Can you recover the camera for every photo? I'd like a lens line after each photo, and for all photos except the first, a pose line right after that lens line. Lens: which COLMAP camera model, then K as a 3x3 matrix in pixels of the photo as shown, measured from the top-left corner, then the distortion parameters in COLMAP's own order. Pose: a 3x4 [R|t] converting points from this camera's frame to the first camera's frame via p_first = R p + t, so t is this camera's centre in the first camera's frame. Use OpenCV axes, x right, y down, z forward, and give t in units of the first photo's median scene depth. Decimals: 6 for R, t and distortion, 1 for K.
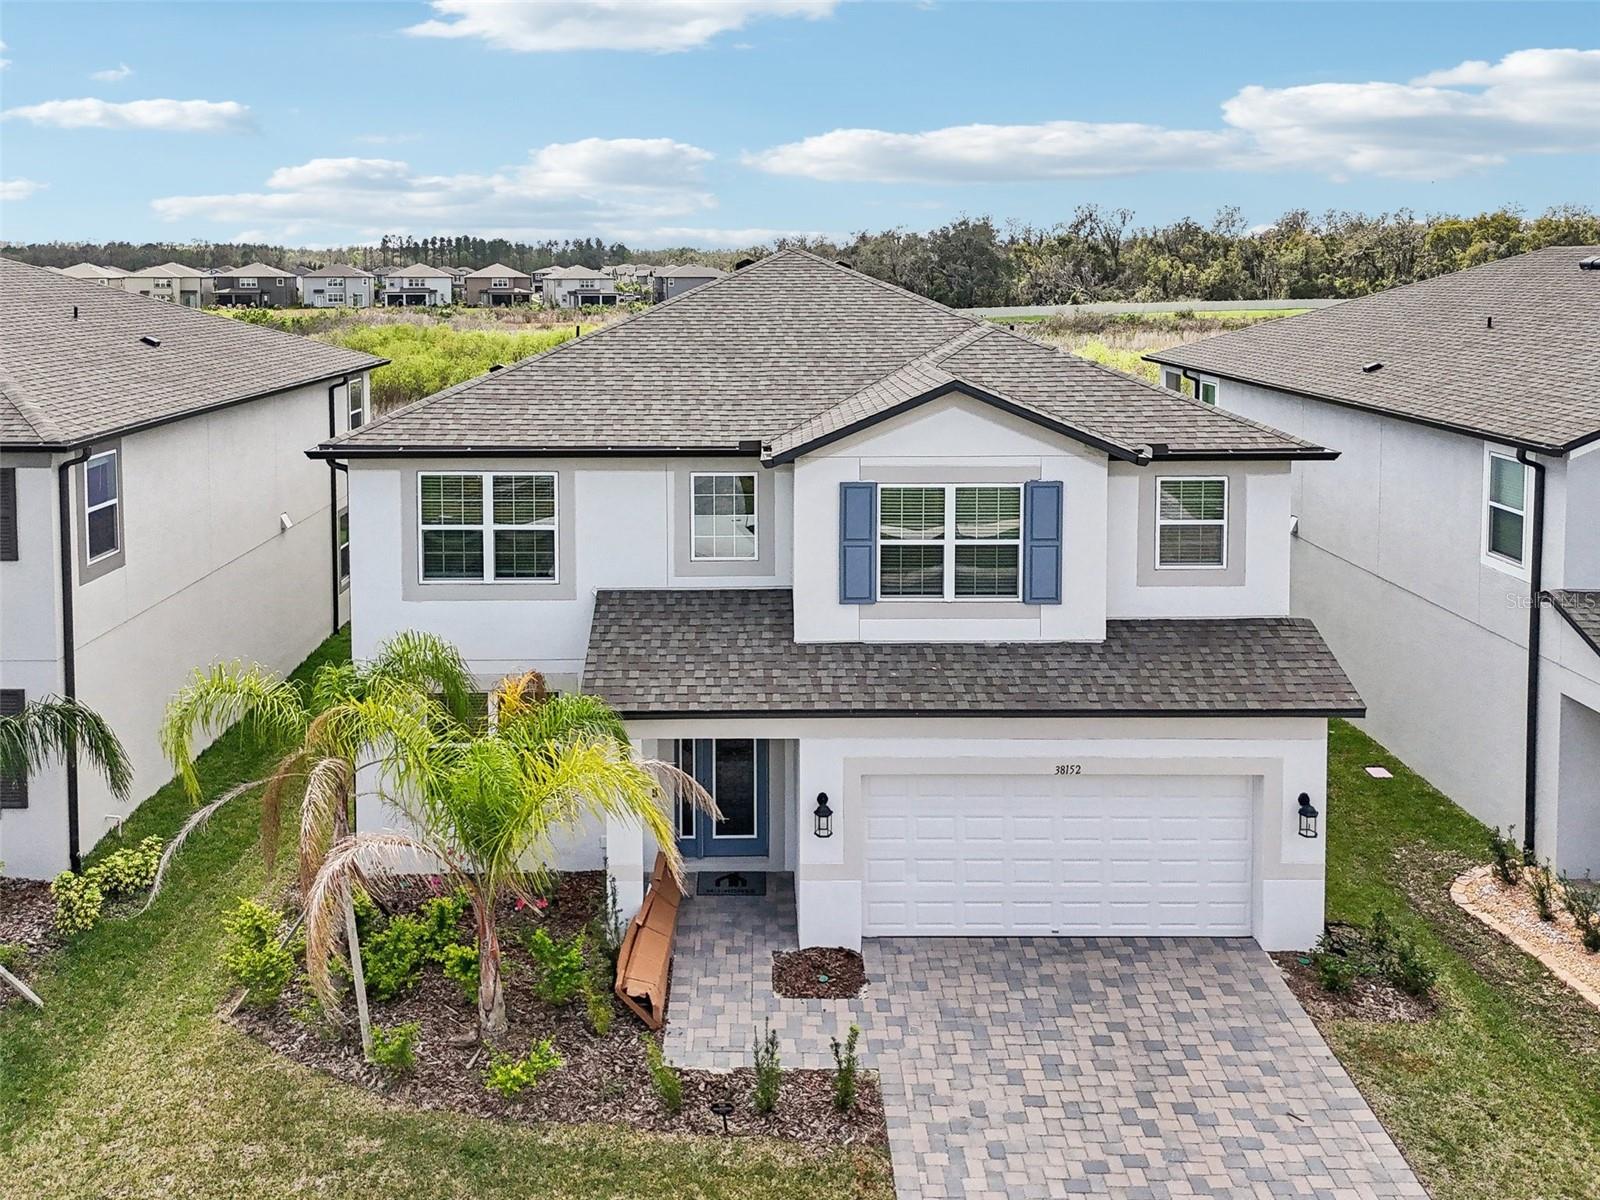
lens RADIAL K [[1283.8, 0, 752.9], [0, 1283.8, 348.8], [0, 0, 1]] dist [0.020055, 0.001767]
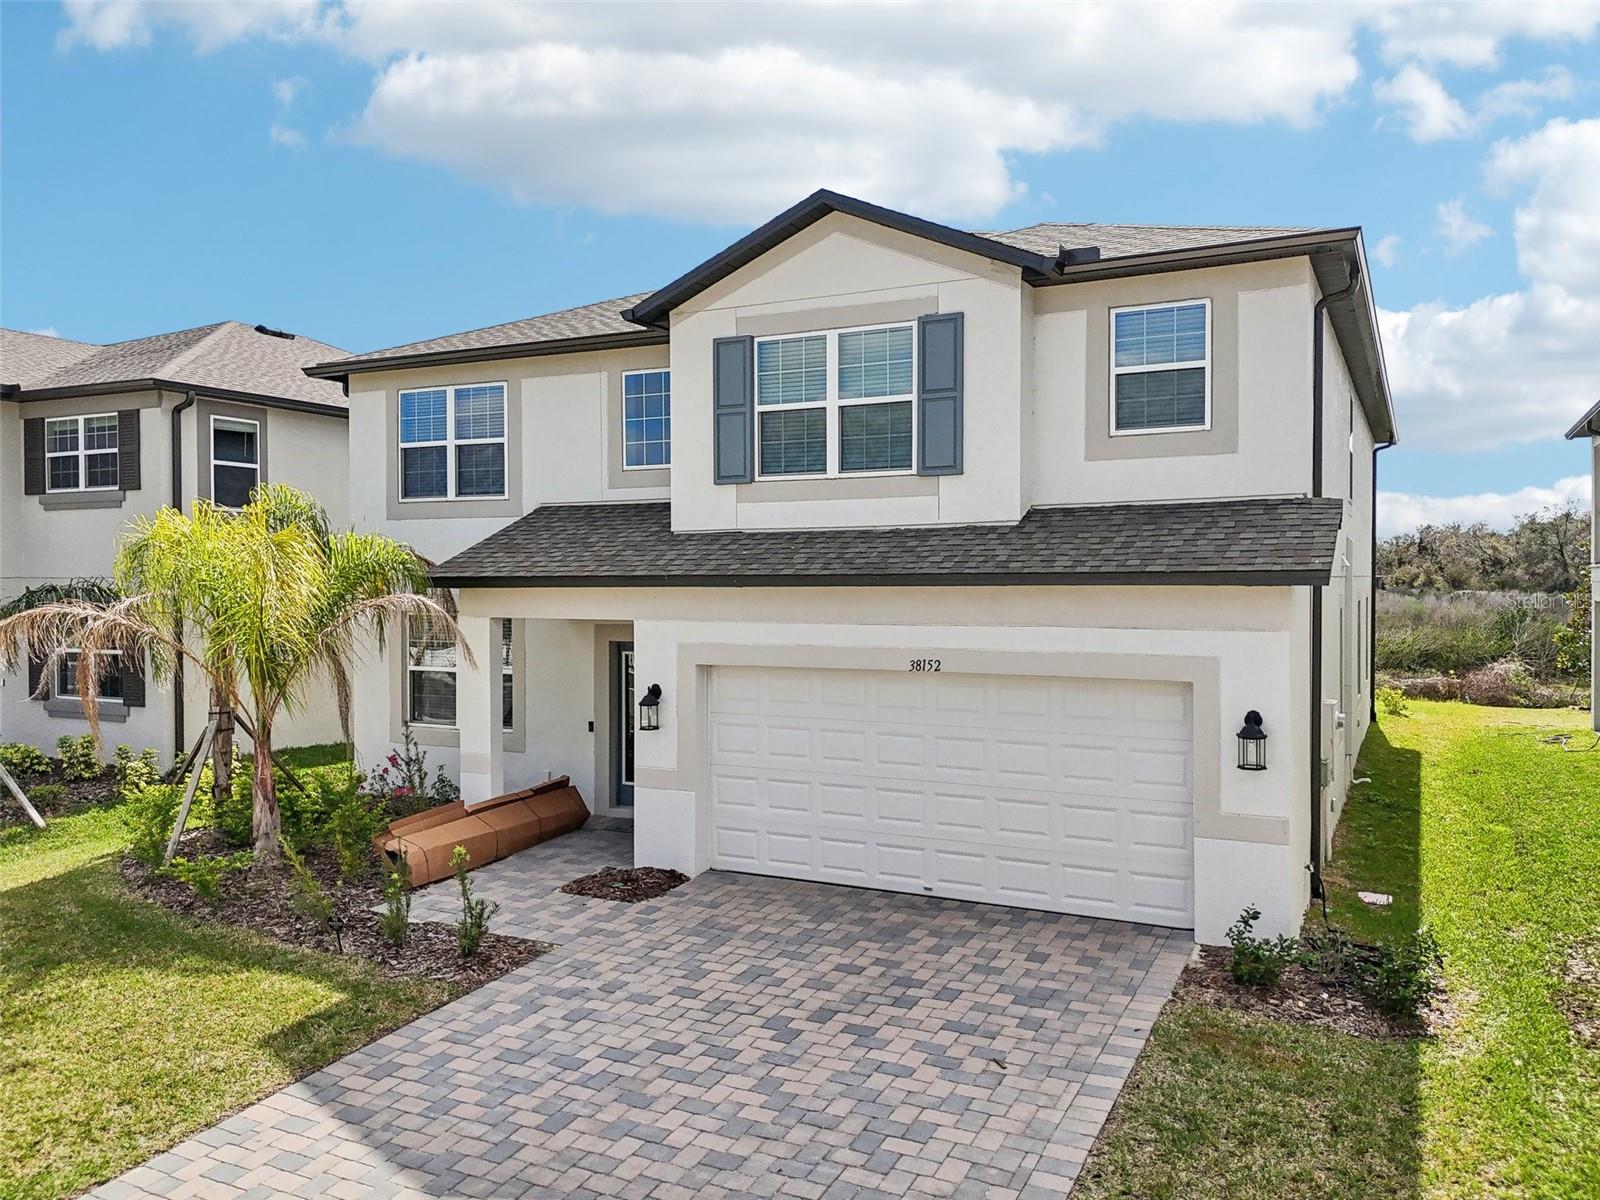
lens RADIAL K [[1214.1, 0, 800.0], [0, 1214.1, 600.0], [0, 0, 1]] dist [0.031244, -0.005819]
pose [[0.891680, 0.007878, -0.452598, 0.501608], [-0.028637, 0.998827, -0.039034, 0.316588], [0.451760, 0.047767, 0.890860, 0.321068]]
